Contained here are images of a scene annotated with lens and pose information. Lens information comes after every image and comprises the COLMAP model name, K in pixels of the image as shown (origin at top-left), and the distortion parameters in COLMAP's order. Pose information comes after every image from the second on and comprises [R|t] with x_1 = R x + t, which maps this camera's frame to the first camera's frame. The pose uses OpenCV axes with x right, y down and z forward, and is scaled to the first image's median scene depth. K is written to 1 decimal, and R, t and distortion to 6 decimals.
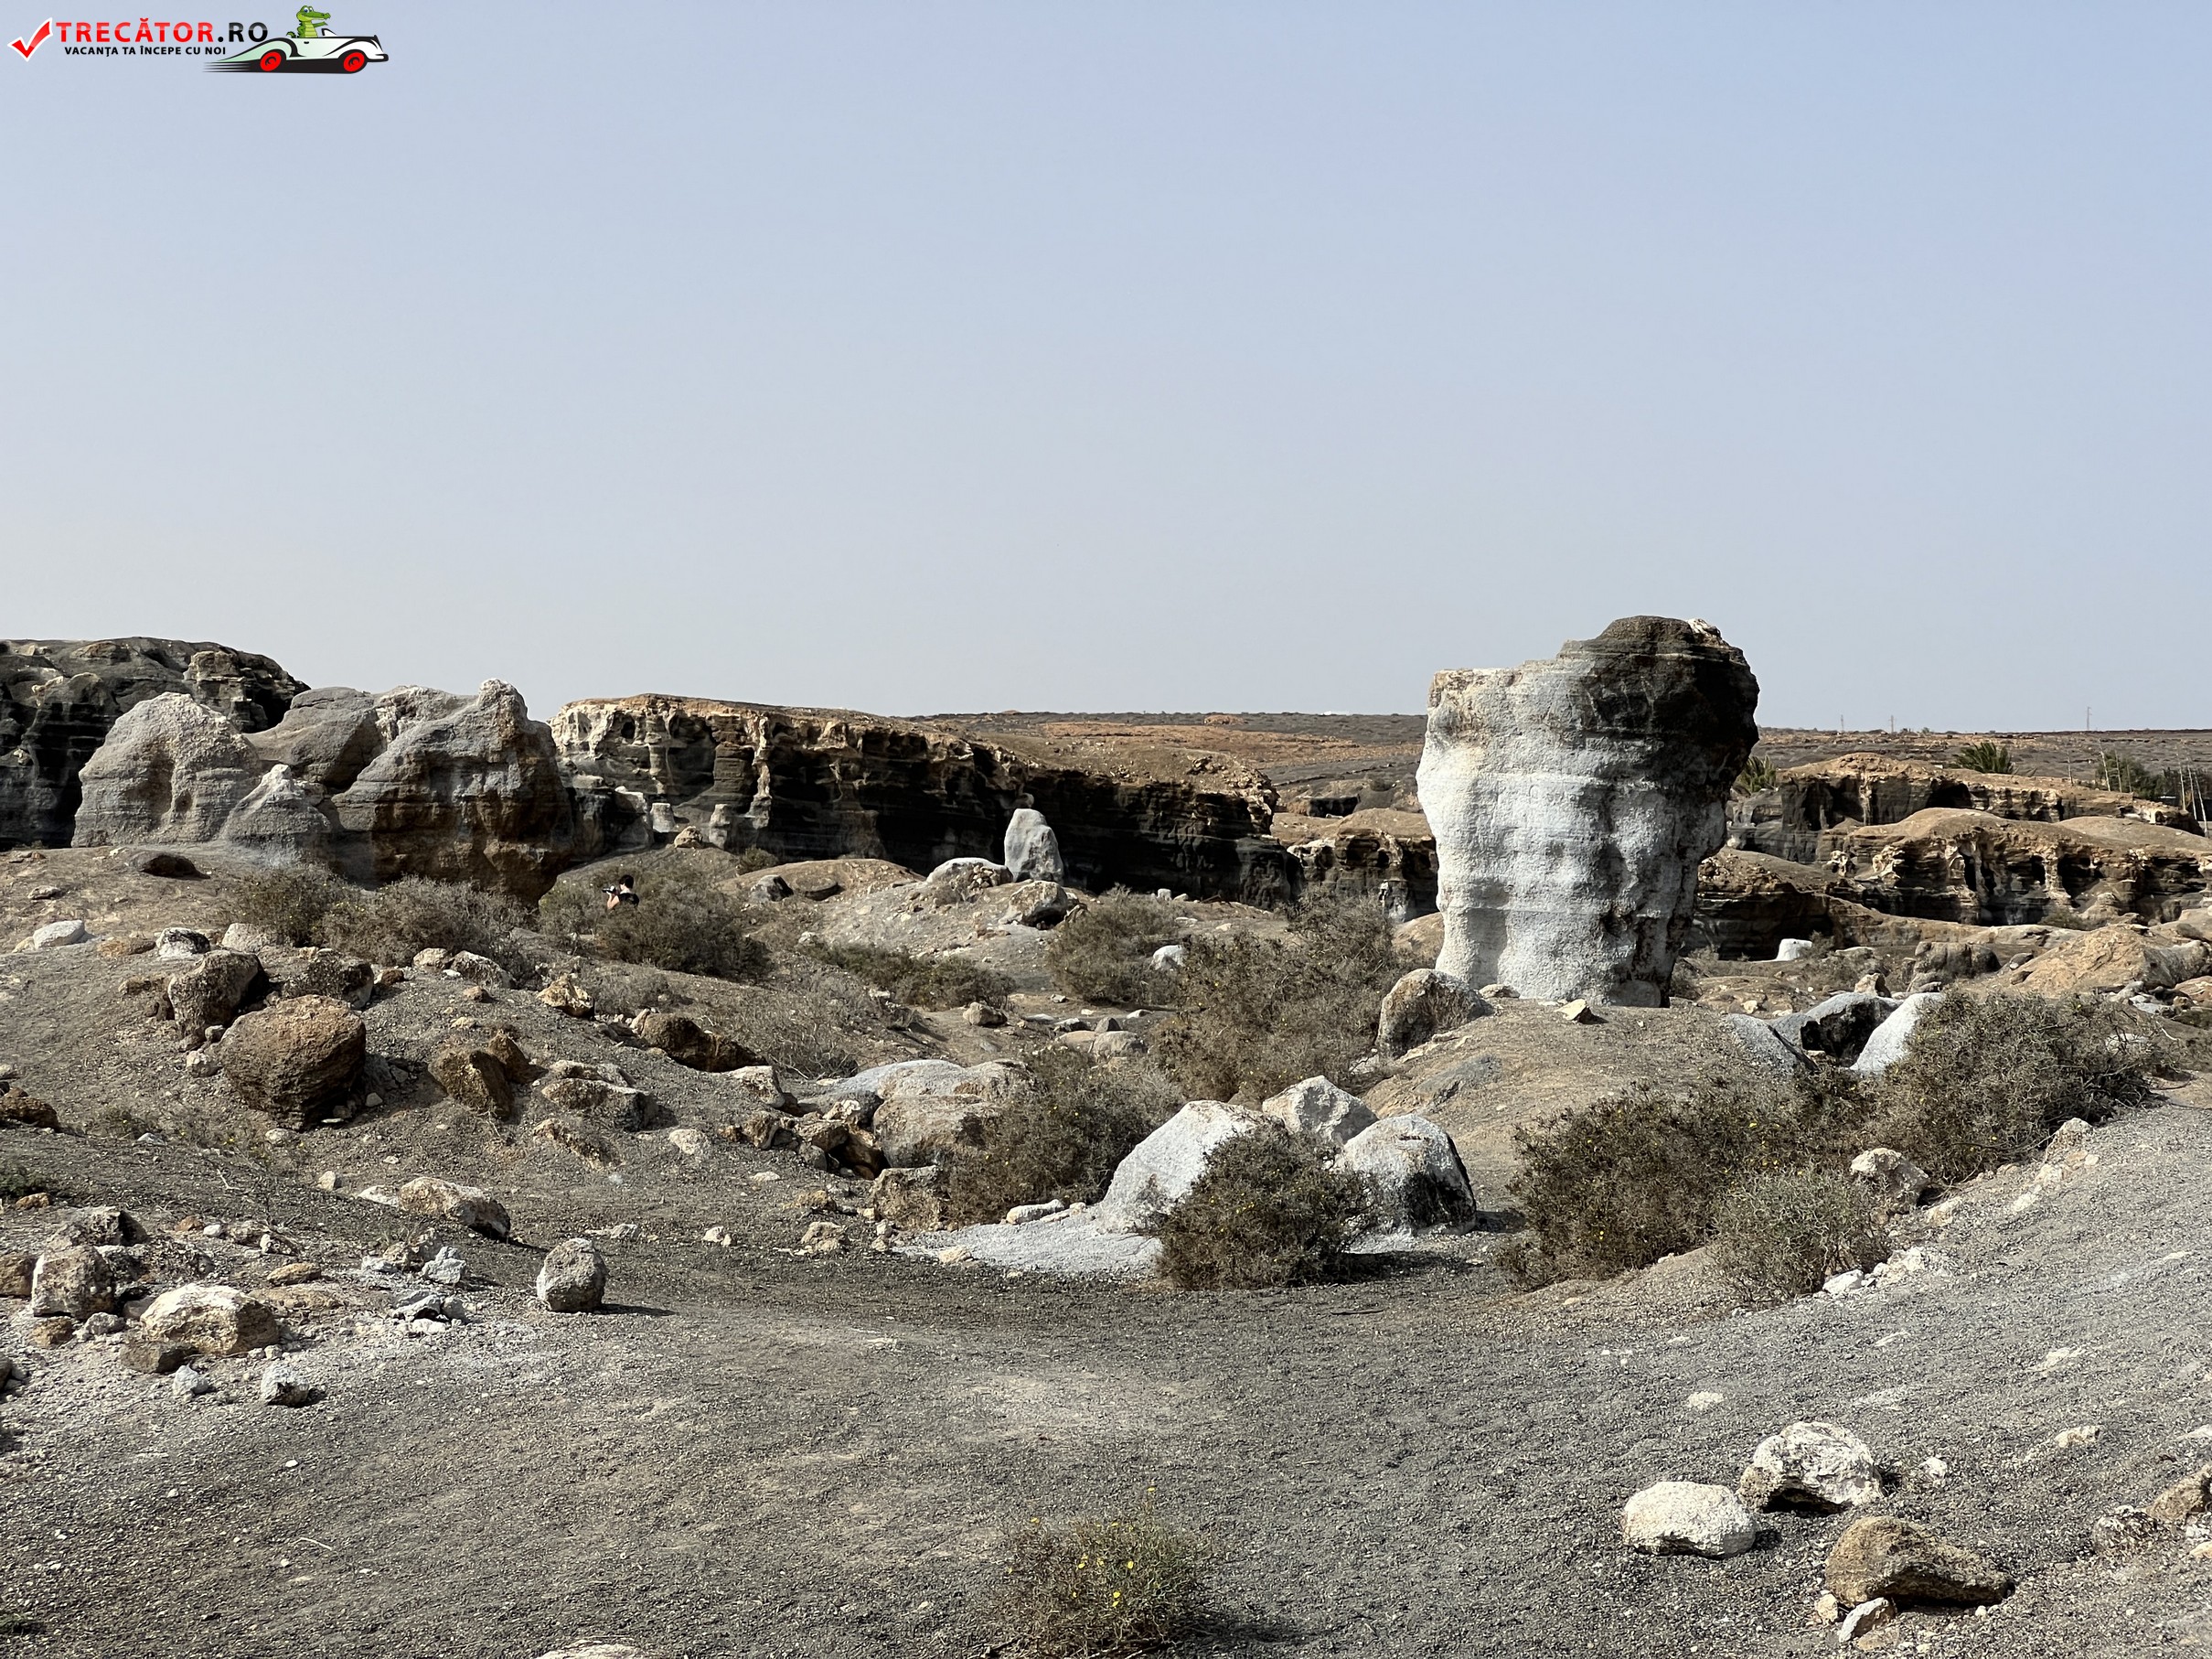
lens RADIAL K [[4979.8, 0, 1104.7], [0, 4979.8, 829.0], [0, 0, 1]] dist [0.113288, 0.000000]
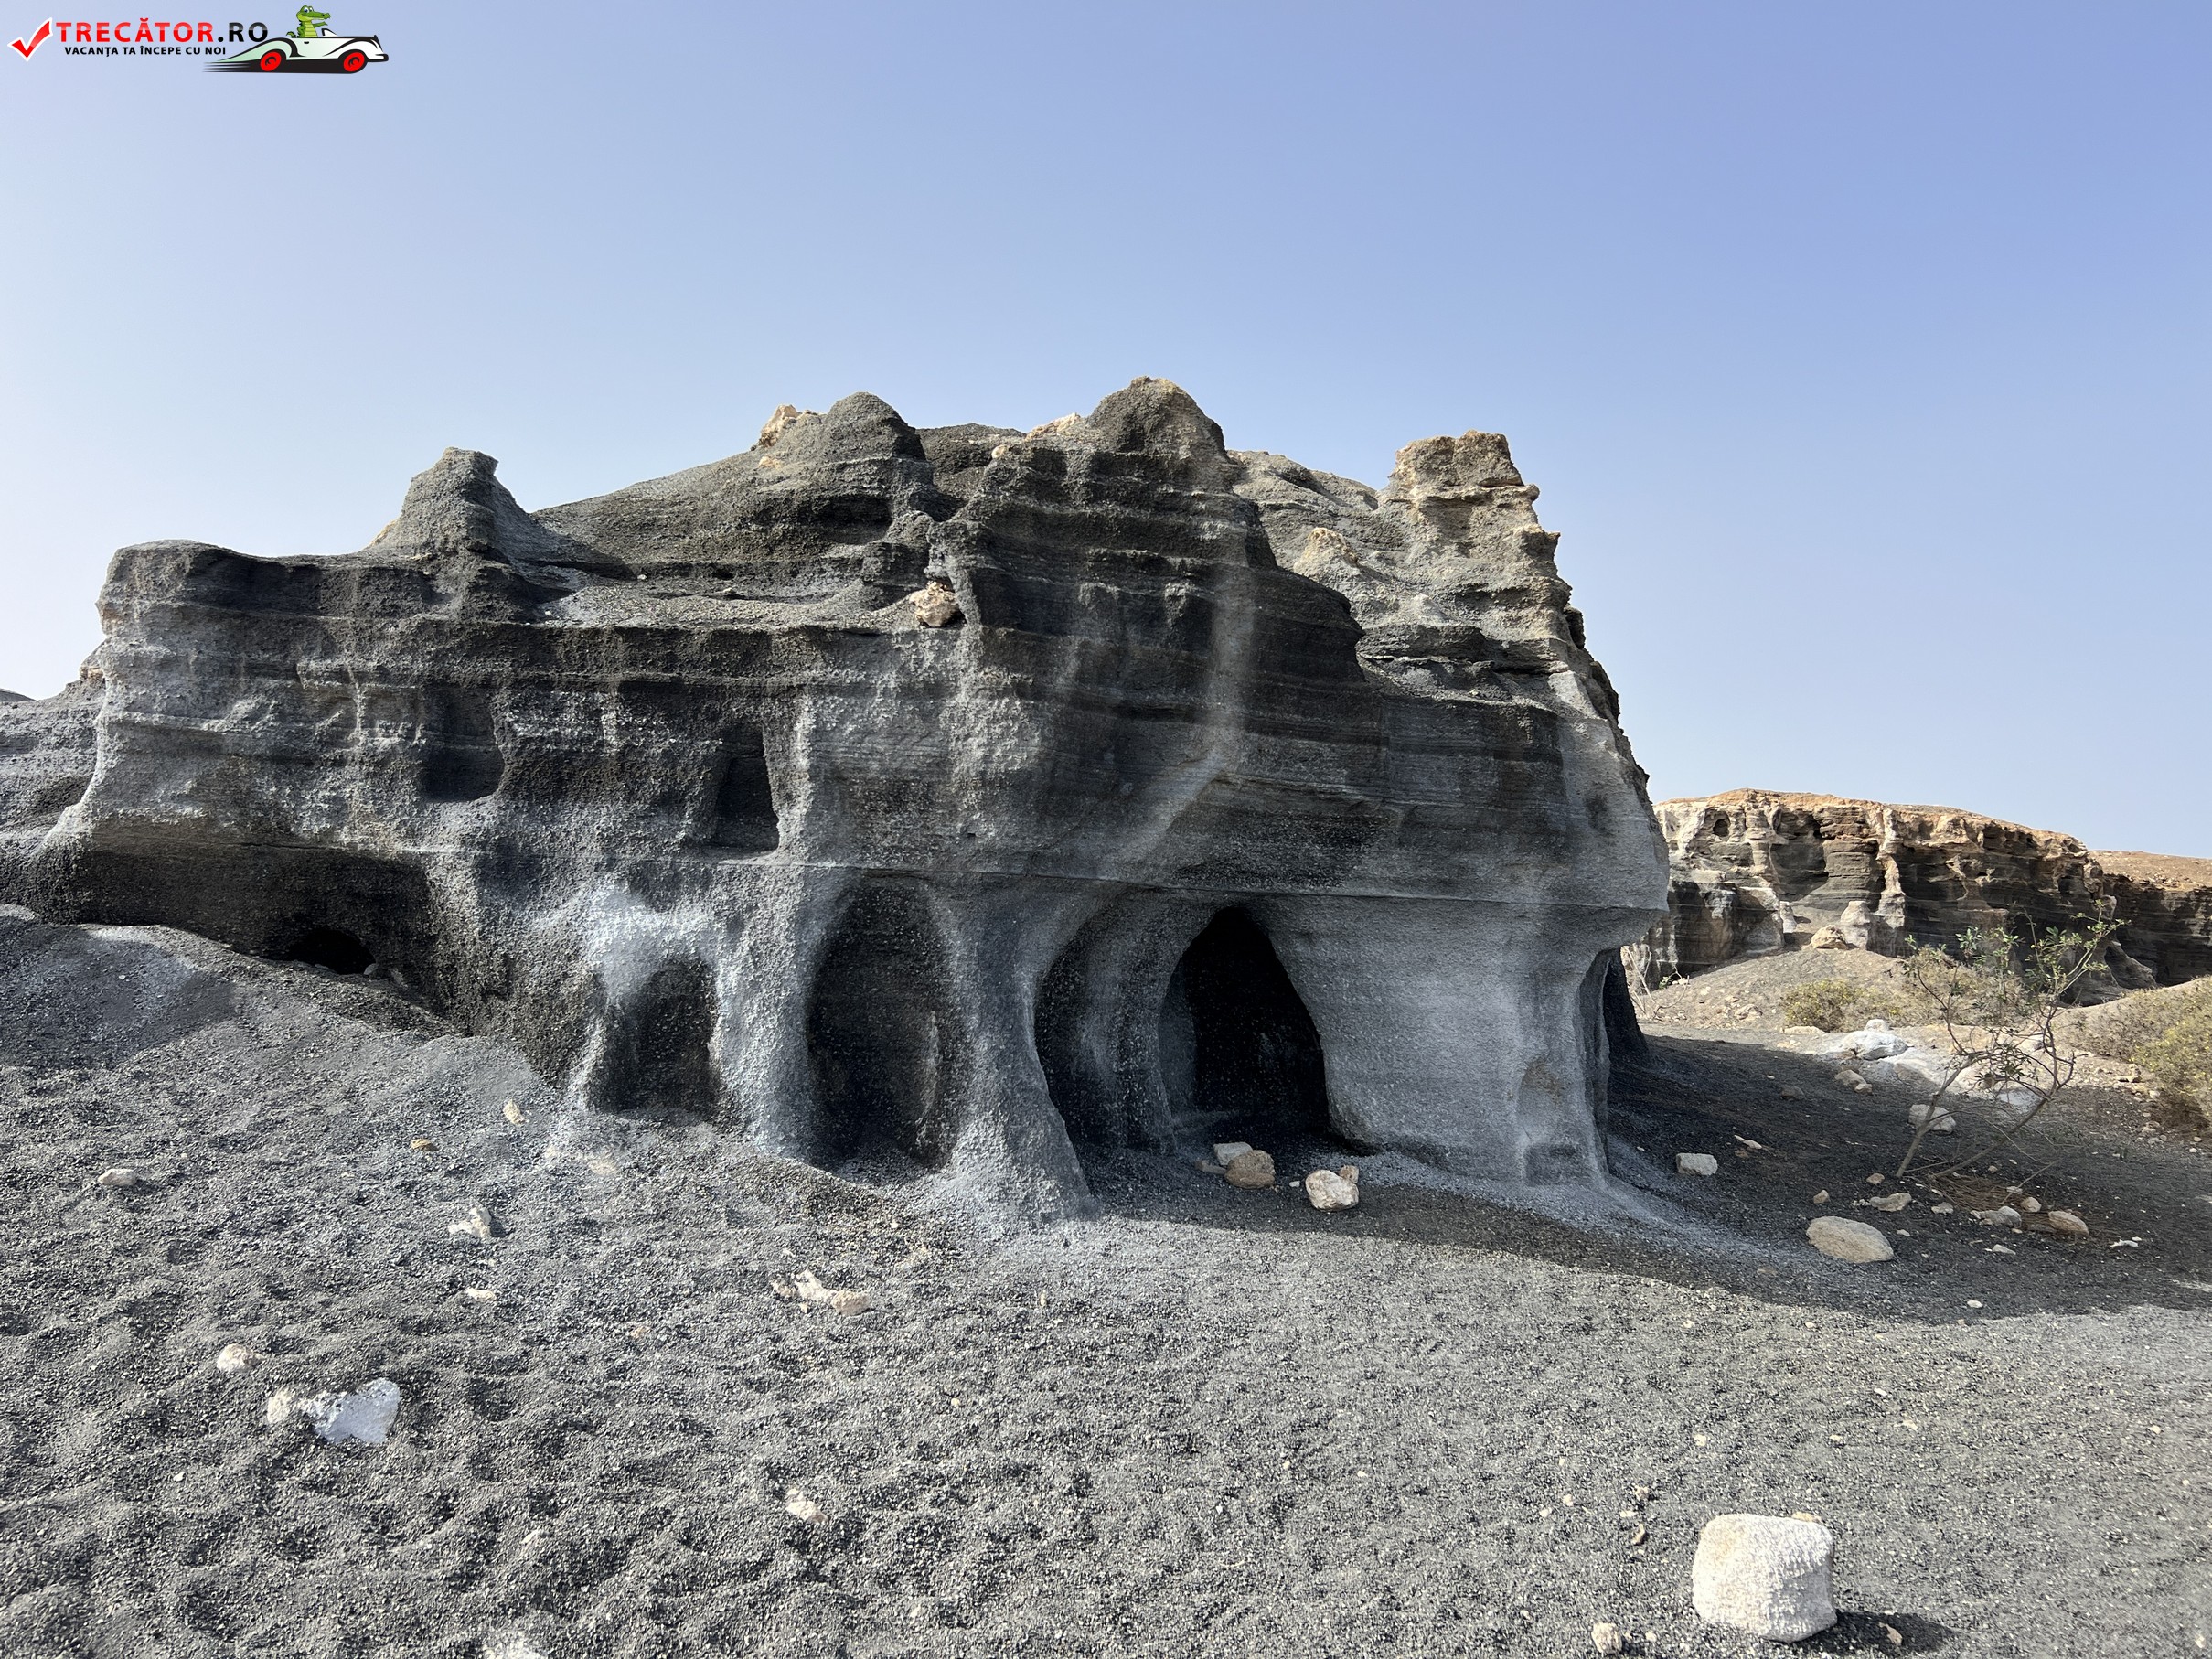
lens RADIAL K [[1682.0, 0, 1104.8], [0, 1682.0, 830.5], [0, 0, 1]] dist [-0.002970, -0.004811]
pose [[0.969706, -0.020987, -0.243373, -0.133333], [0.002192, 0.997010, -0.077242, 0.005494], [0.244266, 0.074369, 0.966852, 0.665084]]
